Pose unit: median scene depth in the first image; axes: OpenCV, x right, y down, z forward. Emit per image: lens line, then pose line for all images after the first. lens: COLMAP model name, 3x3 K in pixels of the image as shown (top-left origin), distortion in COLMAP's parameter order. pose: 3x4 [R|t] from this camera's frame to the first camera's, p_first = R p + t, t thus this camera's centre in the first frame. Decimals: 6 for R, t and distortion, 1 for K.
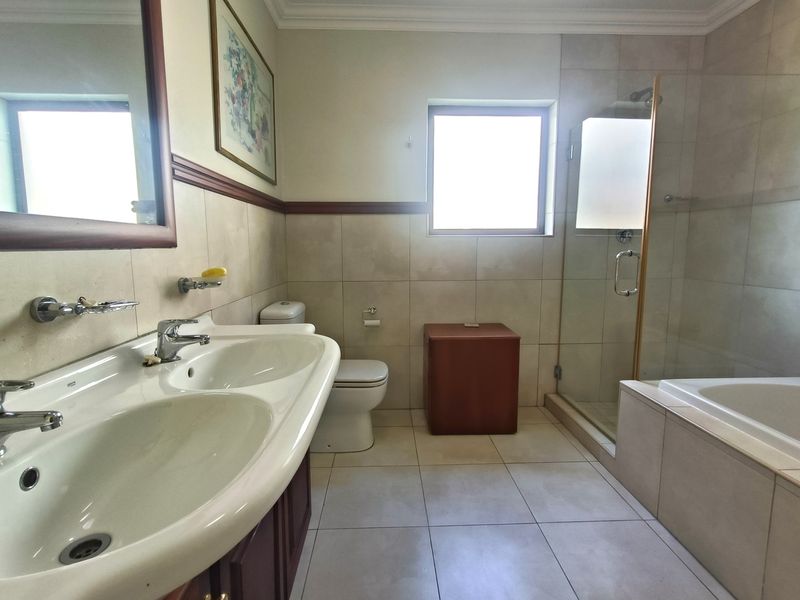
lens RADIAL K [[395.2, 0, 400.0], [0, 395.2, 300.0], [0, 0, 1]] dist [-0.000328, 0.000012]
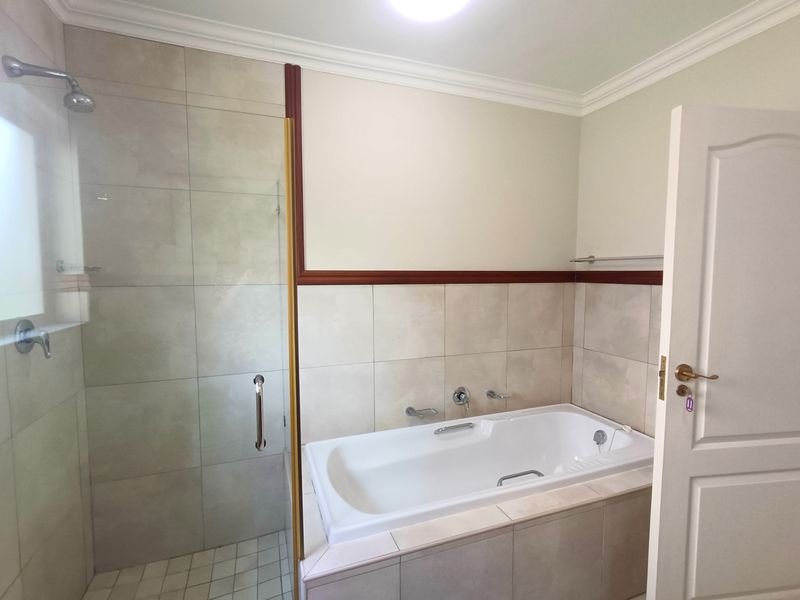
lens RADIAL K [[381.4, 0, 400.0], [0, 381.4, 300.0], [0, 0, 1]] dist [-0.000407, 0.000088]
pose [[-0.304359, -0.066860, 0.950208, -0.037903], [0.131171, 0.985089, 0.111330, -0.254874], [-0.943483, 0.158523, -0.291050, 0.861997]]
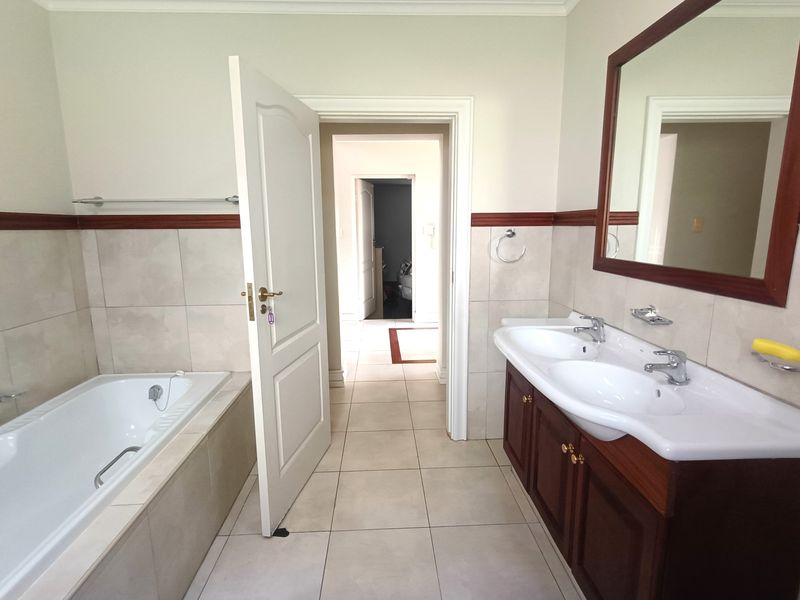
lens RADIAL K [[395.2, 0, 400.0], [0, 395.2, 300.0], [0, 0, 1]] dist [-0.000328, 0.000012]
pose [[-0.999916, 0.010951, -0.006997, 0.137122], [0.008229, 0.950281, 0.311284, -0.238315], [0.010058, 0.311200, -0.950291, 1.009435]]
